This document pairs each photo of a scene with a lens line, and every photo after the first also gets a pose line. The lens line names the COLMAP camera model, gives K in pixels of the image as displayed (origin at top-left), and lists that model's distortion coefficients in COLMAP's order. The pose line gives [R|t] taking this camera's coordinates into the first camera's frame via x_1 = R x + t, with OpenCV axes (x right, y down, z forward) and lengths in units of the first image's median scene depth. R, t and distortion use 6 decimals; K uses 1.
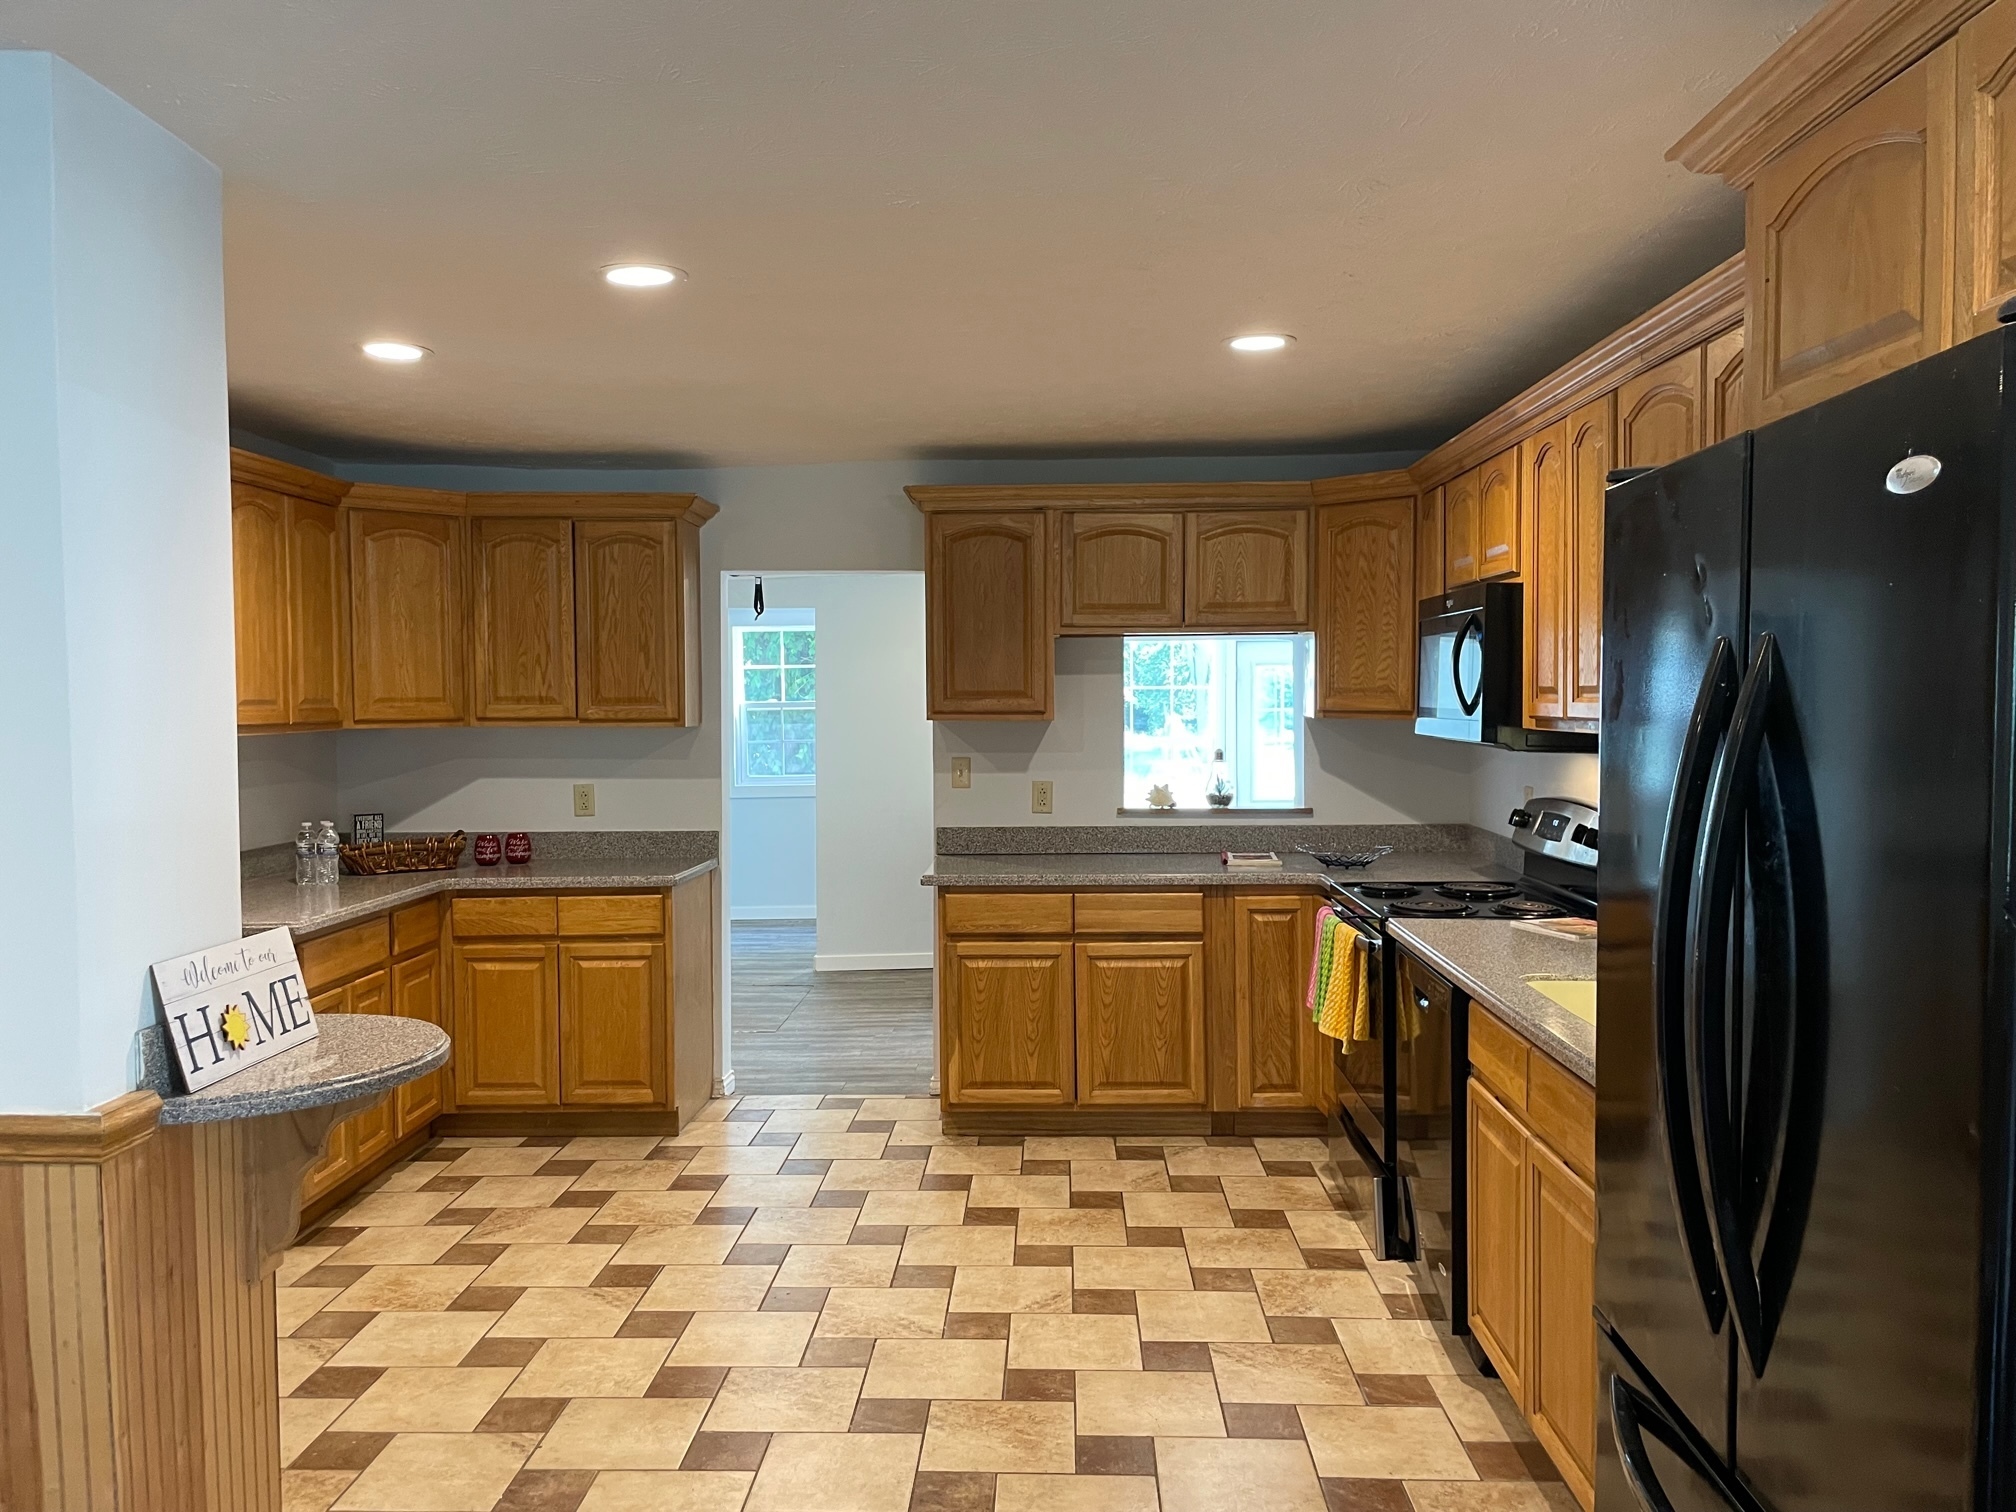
lens RADIAL K [[1533.9, 0, 1005.7], [0, 1533.9, 750.3], [0, 0, 1]] dist [0.072229, -0.050428]
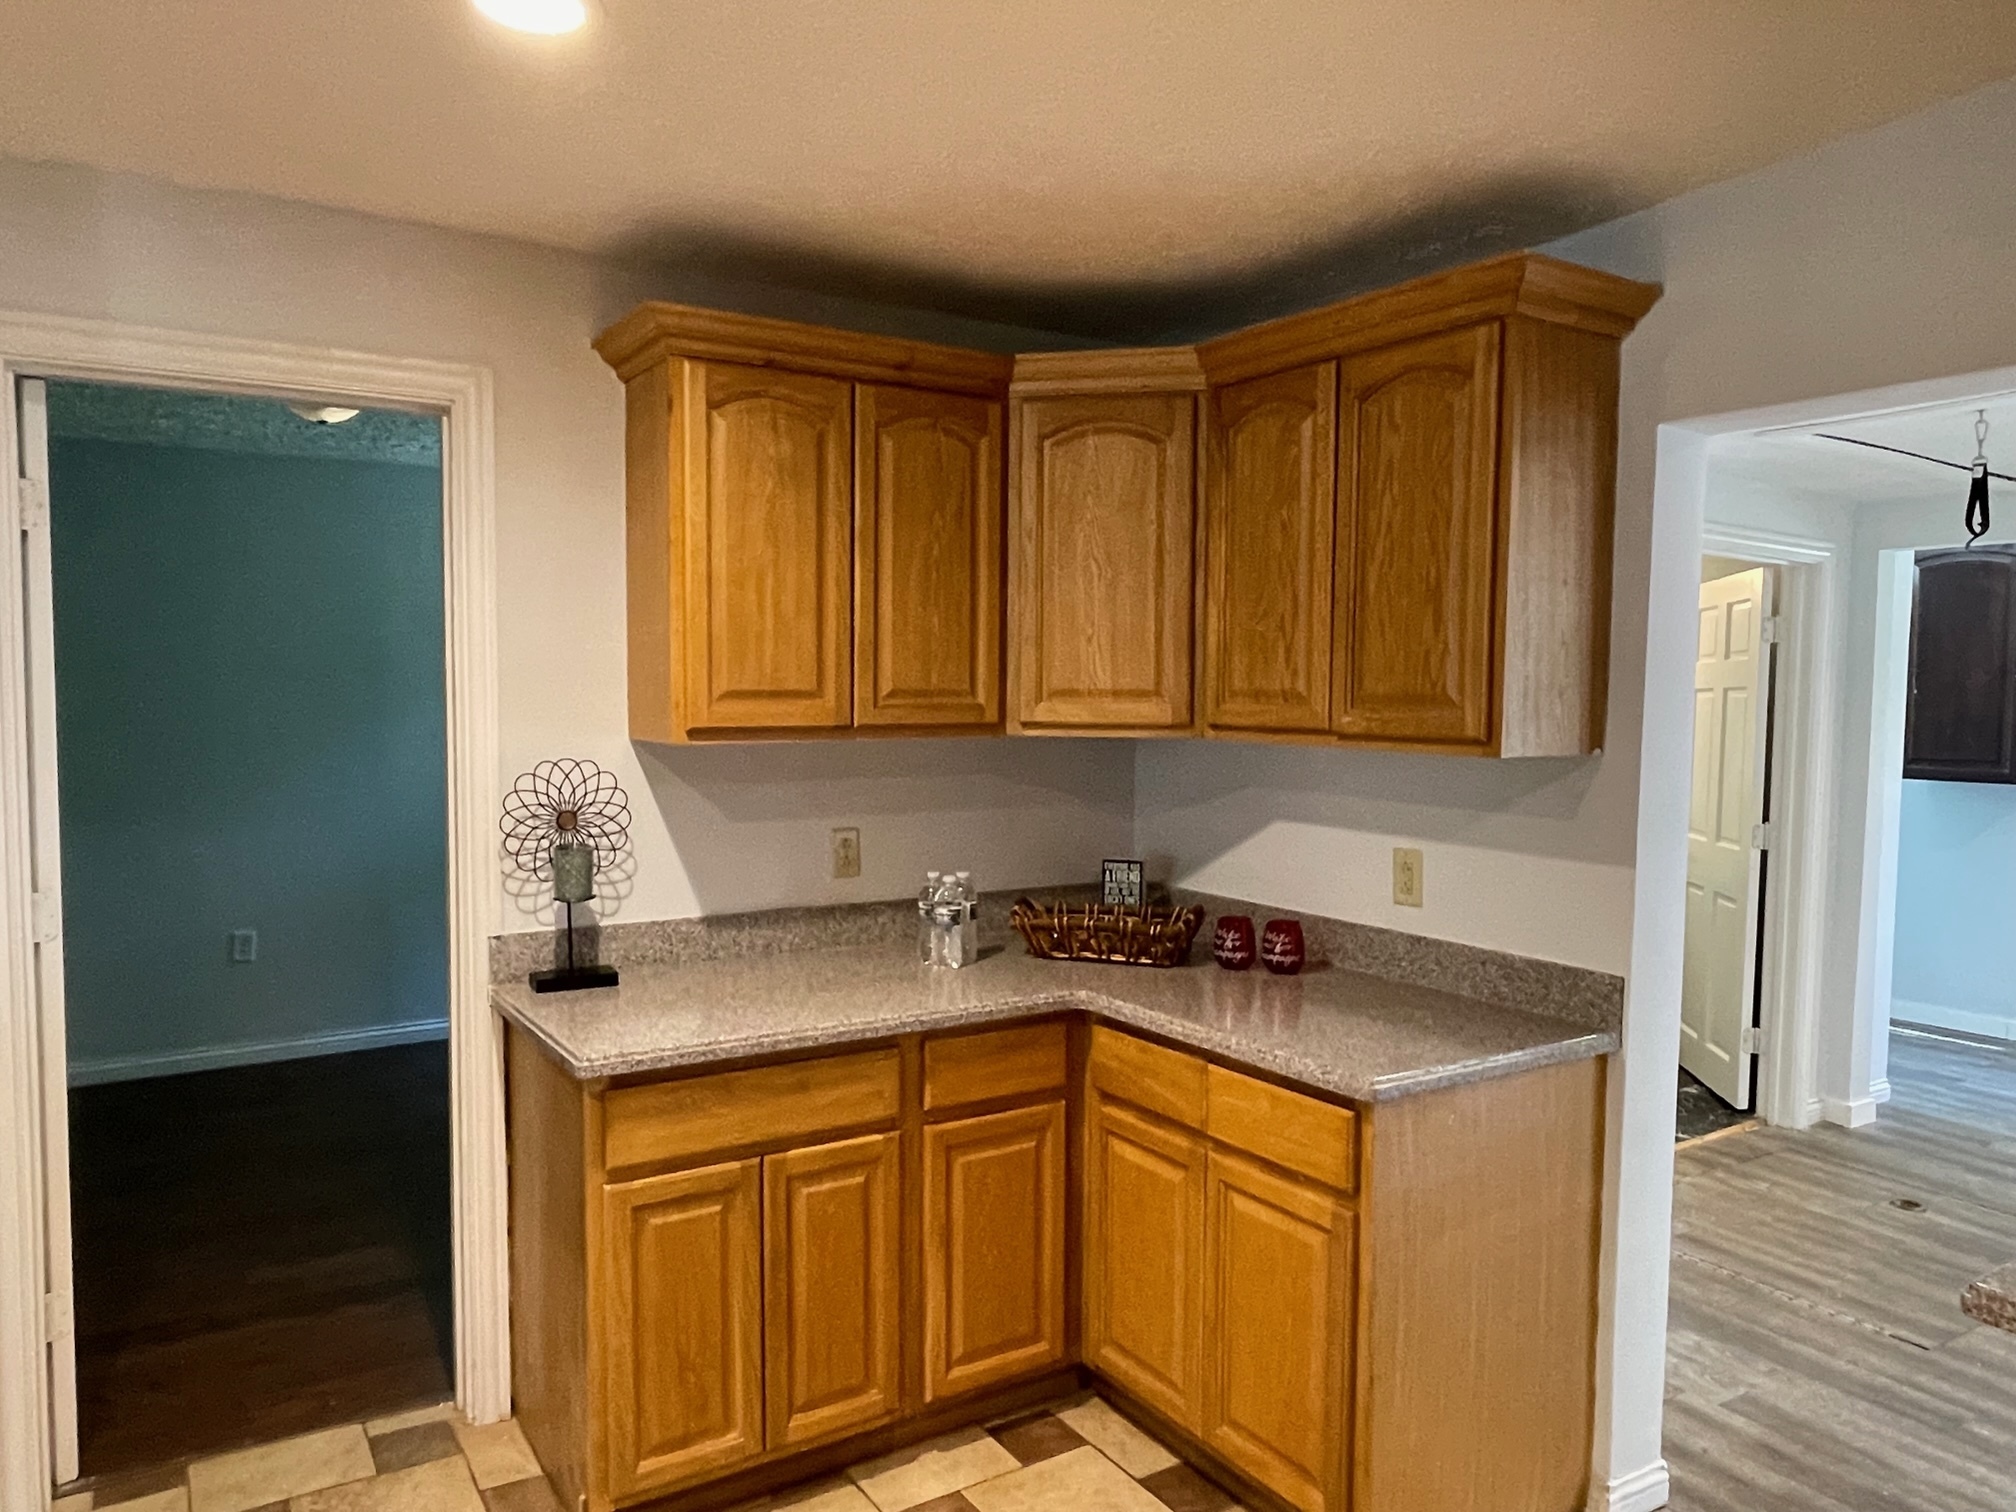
lens RADIAL K [[1365.8, 0, 1008.8], [0, 1365.8, 767.6], [0, 0, 1]] dist [0.005775, -0.009310]
pose [[0.561364, 0.060108, -0.825383, 0.058530], [-0.039166, 0.998171, 0.046054, -0.027493], [0.826642, 0.006474, 0.562691, 0.682605]]
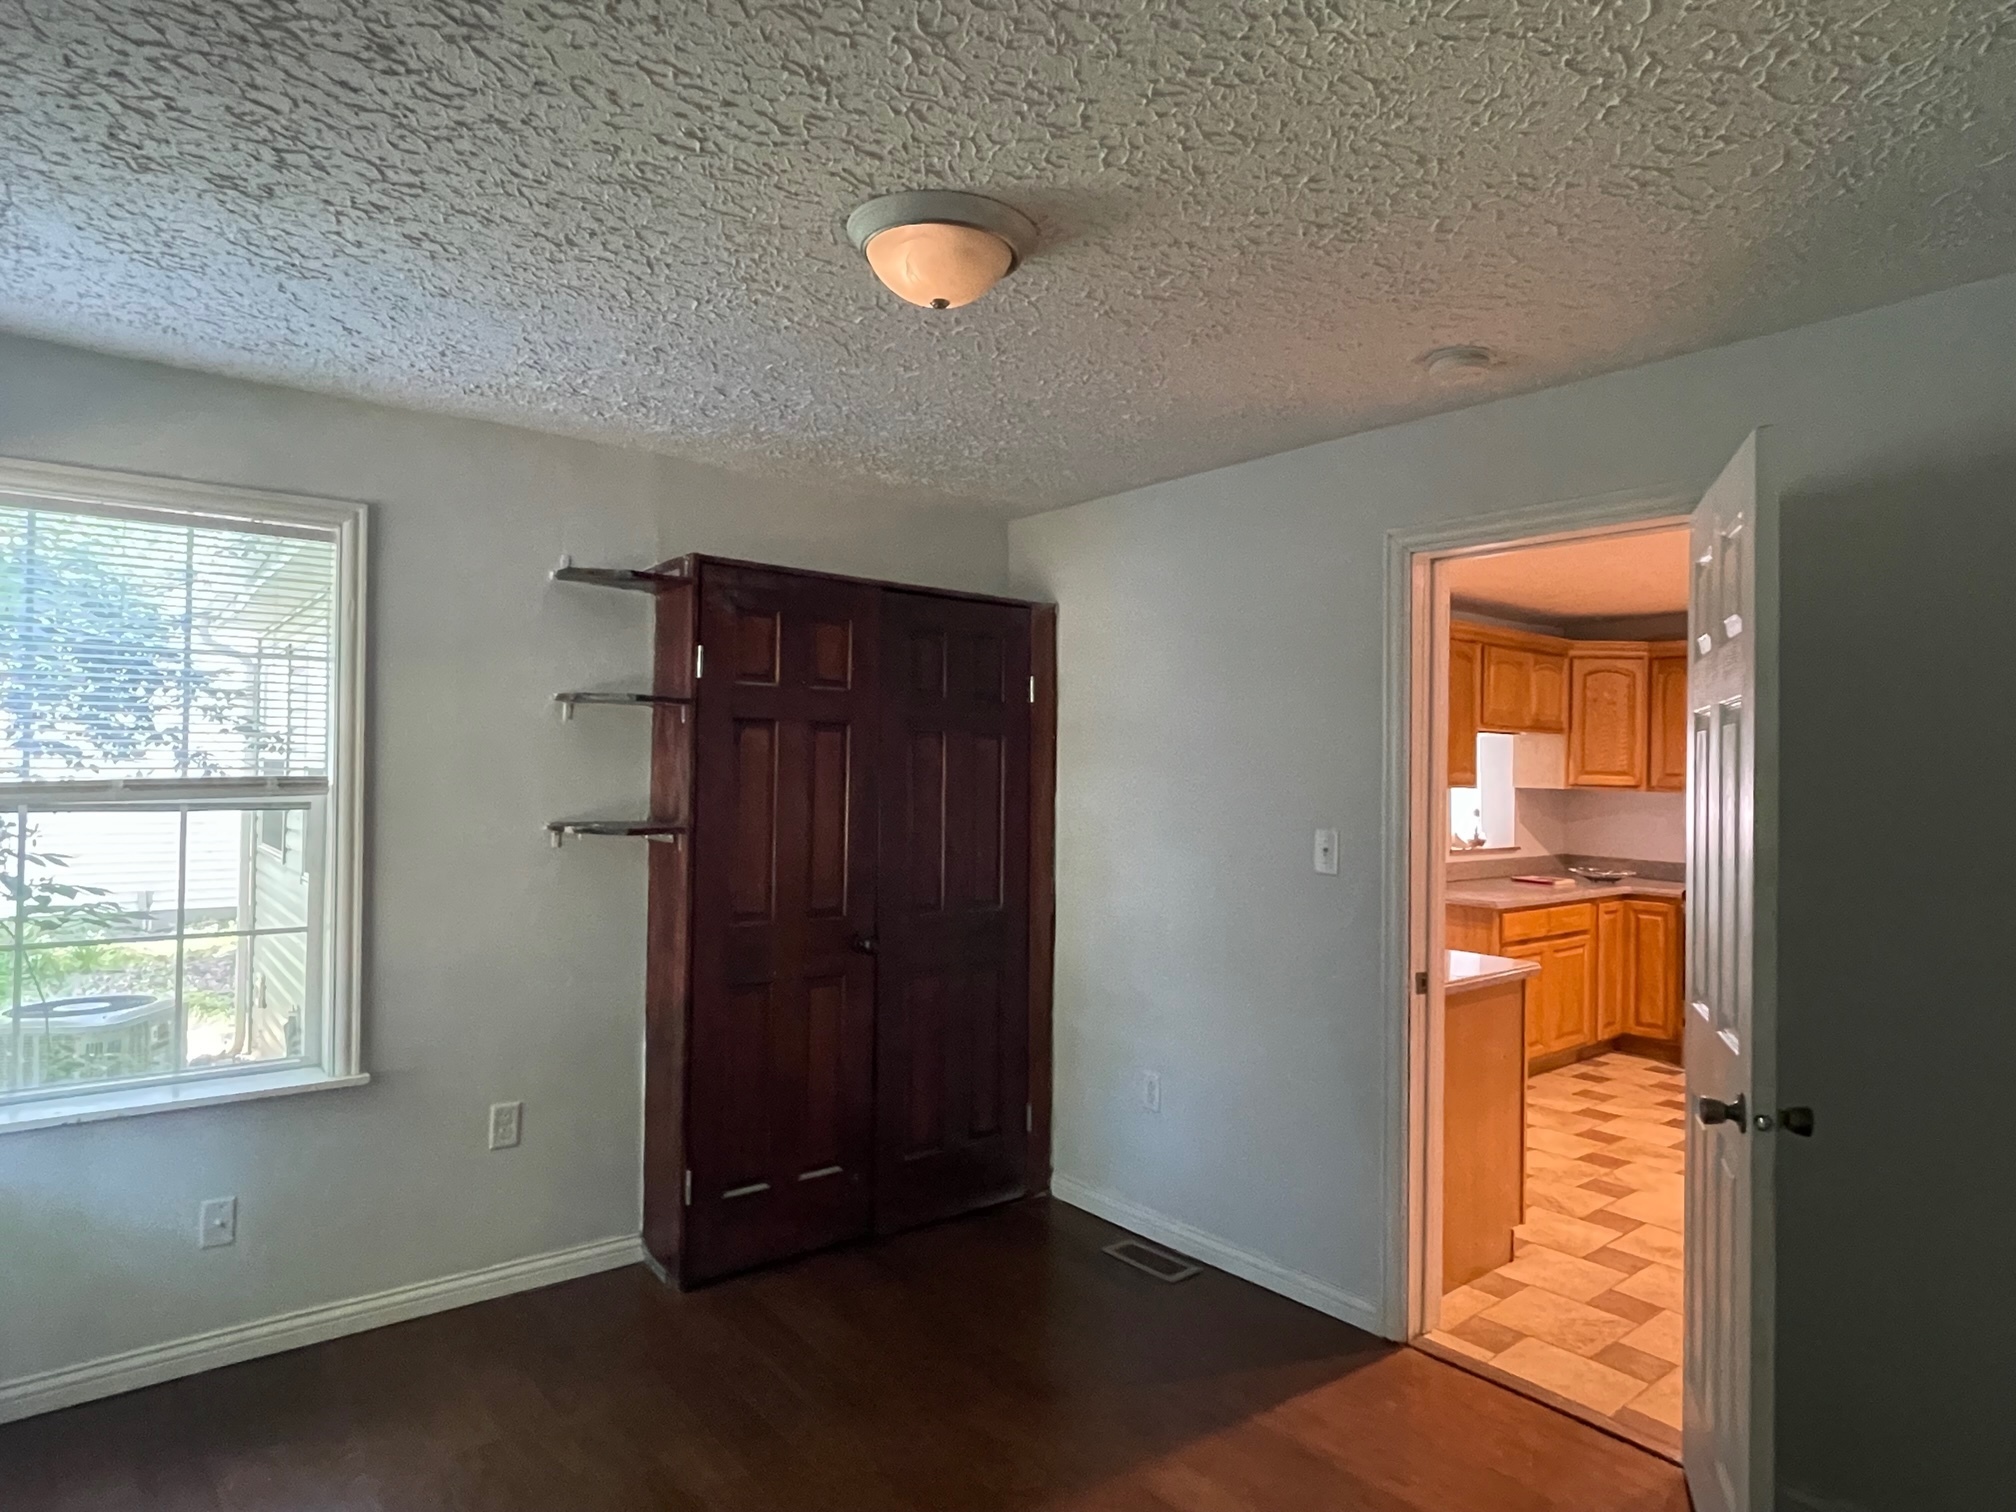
lens RADIAL K [[1167.5, 0, 1004.3], [0, 1167.5, 752.3], [0, 0, 1]] dist [0.006149, -0.000564]
pose [[0.758115, 0.030346, 0.651415, -1.077480], [-0.001006, 0.998970, -0.045365, -0.004026], [-0.652120, 0.033737, 0.757364, 0.487268]]
